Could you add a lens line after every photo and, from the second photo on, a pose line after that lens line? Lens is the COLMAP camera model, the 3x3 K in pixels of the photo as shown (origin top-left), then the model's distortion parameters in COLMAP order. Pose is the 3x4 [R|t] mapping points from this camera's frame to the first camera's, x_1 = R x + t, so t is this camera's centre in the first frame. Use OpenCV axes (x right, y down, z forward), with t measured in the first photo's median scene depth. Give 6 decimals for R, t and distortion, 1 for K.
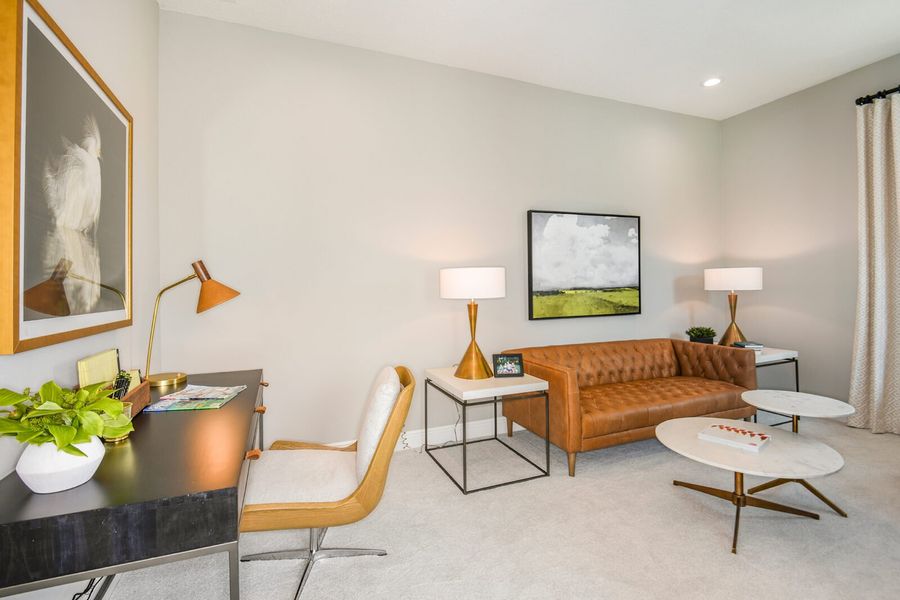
lens RADIAL K [[407.0, 0, 448.8], [0, 407.0, 293.9], [0, 0, 1]] dist [-0.028378, -0.001145]
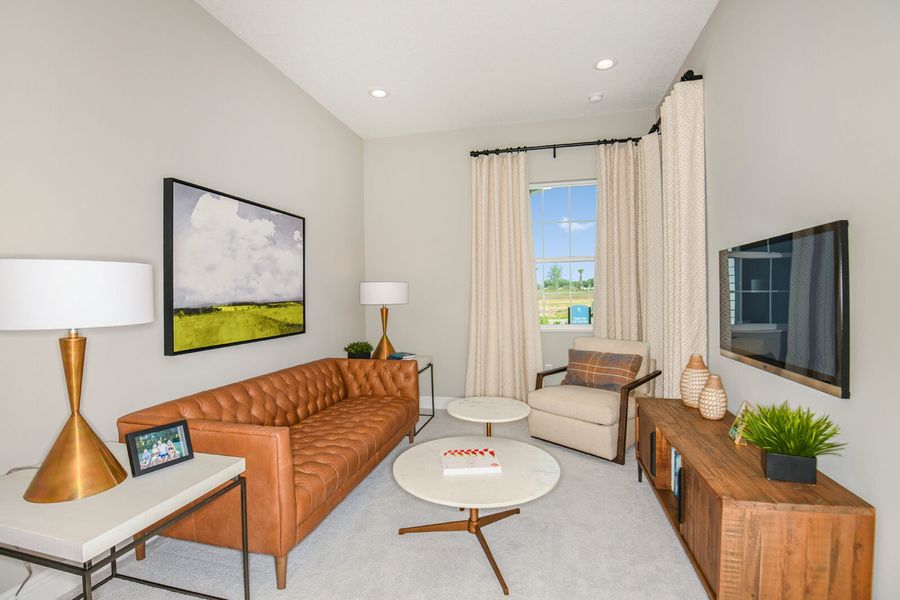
lens RADIAL K [[407.0, 0, 453.9], [0, 407.0, 297.4], [0, 0, 1]] dist [-0.028378, -0.001145]
pose [[0.565829, 0.004517, 0.824510, -0.054803], [0.015495, 0.999750, -0.016111, -0.006807], [-0.824377, 0.021892, 0.565618, 0.285254]]
